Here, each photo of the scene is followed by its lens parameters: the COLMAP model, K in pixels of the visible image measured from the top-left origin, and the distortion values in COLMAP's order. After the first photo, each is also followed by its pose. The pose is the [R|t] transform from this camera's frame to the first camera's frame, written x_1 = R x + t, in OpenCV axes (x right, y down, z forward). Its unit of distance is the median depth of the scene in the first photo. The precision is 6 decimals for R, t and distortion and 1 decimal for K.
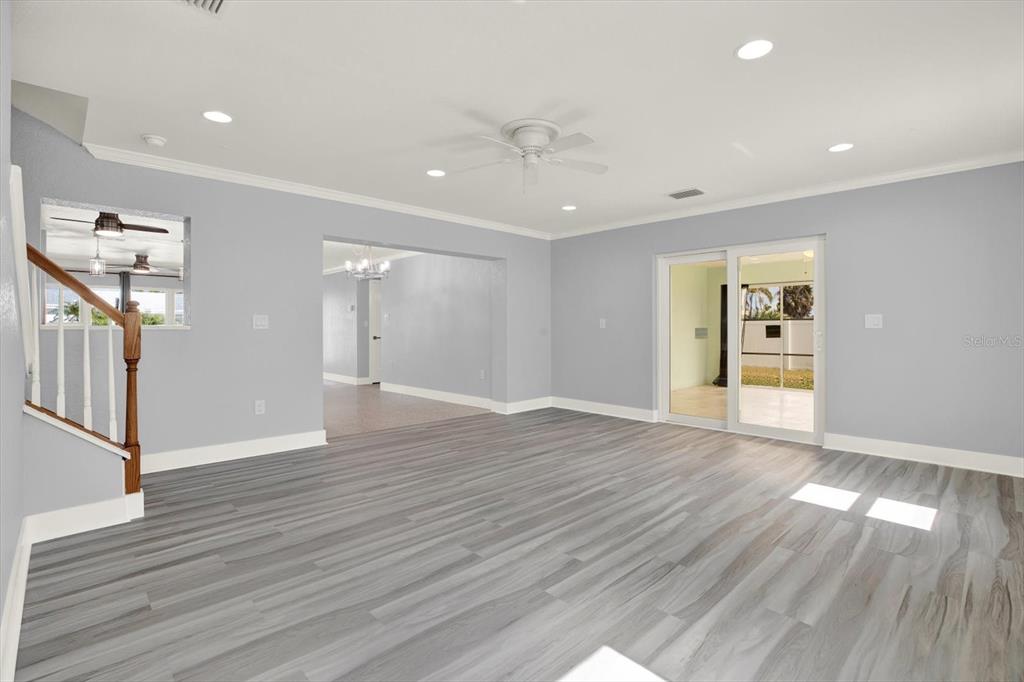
lens RADIAL K [[477.4, 0, 508.3], [0, 477.4, 329.6], [0, 0, 1]] dist [-0.034340, 0.001158]
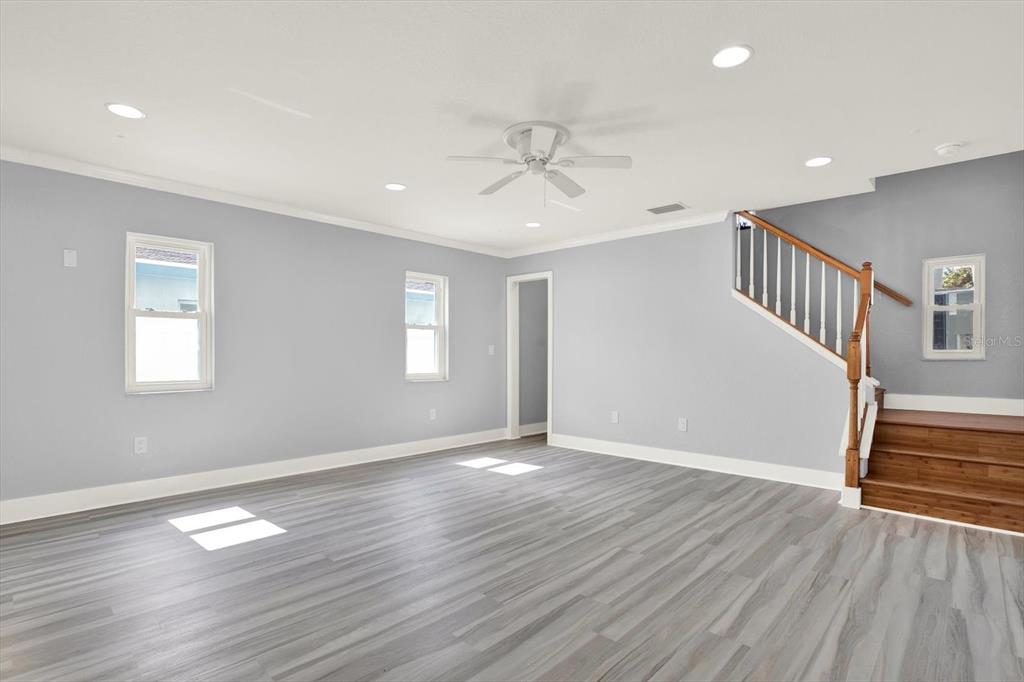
lens RADIAL K [[513.0, 0, 513.0], [0, 513.0, 354.2], [0, 0, 1]] dist [-0.033311, 0.000211]
pose [[-0.998016, -0.003713, -0.062851, 0.173511], [-0.003876, 0.999989, 0.002472, -0.003732], [0.062841, 0.002710, -0.998020, 2.230563]]
